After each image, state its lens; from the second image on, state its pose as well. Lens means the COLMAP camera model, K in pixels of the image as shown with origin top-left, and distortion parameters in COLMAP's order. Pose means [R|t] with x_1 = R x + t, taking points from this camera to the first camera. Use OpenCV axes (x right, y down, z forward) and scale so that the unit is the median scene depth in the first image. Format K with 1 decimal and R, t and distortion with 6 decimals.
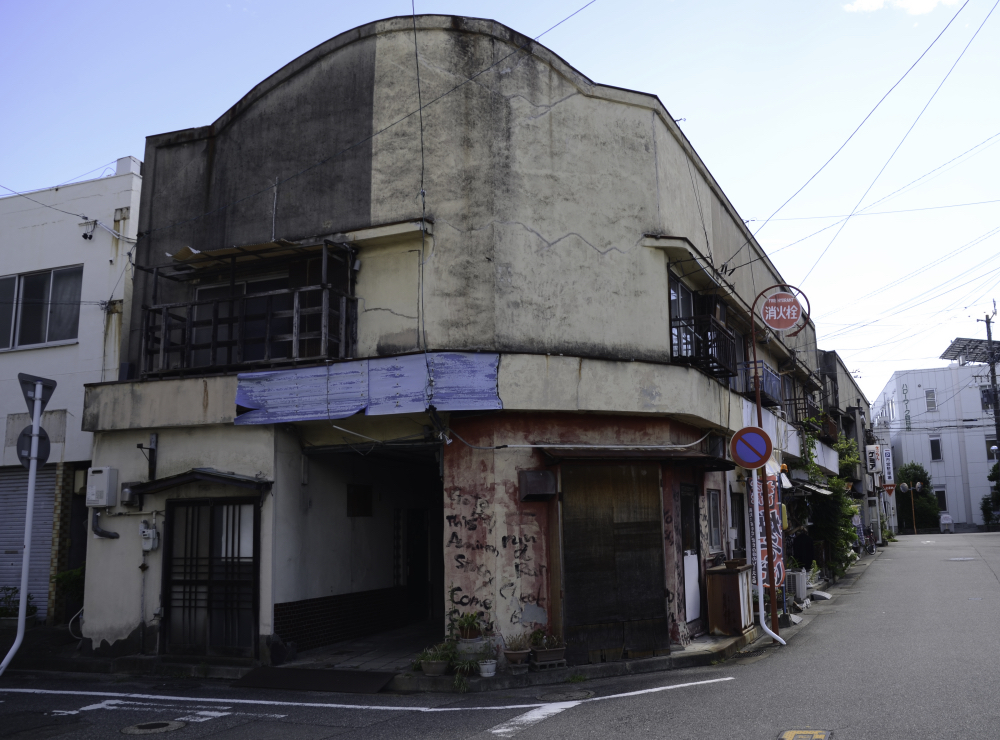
lens RADIAL K [[850.4, 0, 546.9], [0, 850.4, 365.8], [0, 0, 1]] dist [-0.121974, 0.082577]
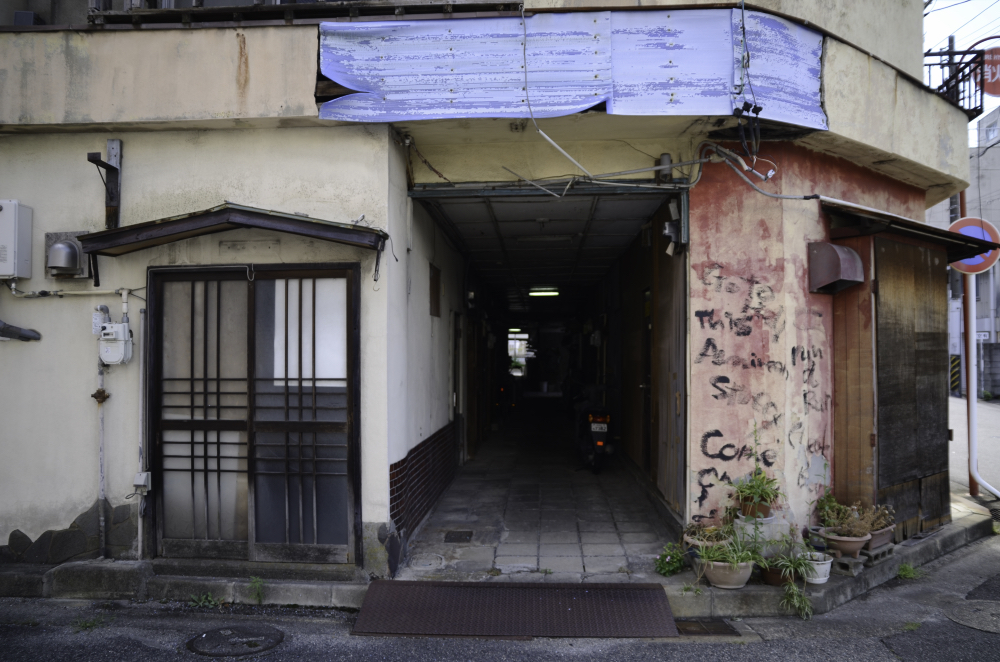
lens RADIAL K [[761.6, 0, 501.8], [0, 761.6, 333.7], [0, 0, 1]] dist [-0.119573, 0.069036]
pose [[0.968625, 0.031931, 0.246469, -0.360160], [-0.071025, 0.985918, 0.151399, 0.117358], [-0.238163, -0.164154, 0.957252, 0.502556]]
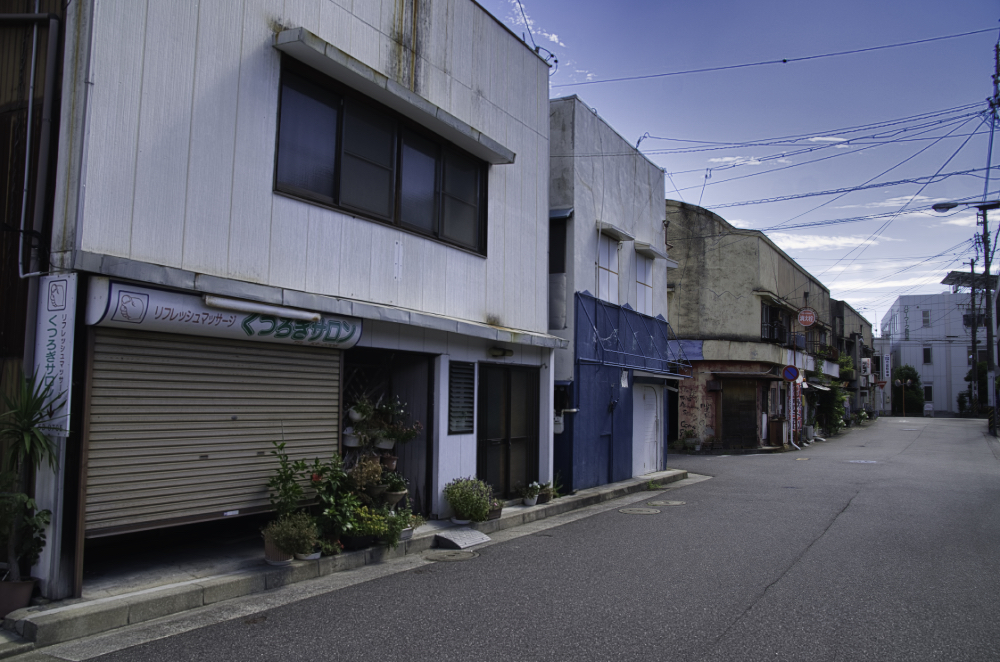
lens RADIAL K [[761.6, 0, 501.3], [0, 761.6, 330.1], [0, 0, 1]] dist [-0.119573, 0.069036]
pose [[0.991854, 0.032407, -0.123190, -0.385213], [-0.019834, 0.994592, 0.101951, -0.270918], [0.125828, -0.098677, 0.987132, -1.460442]]
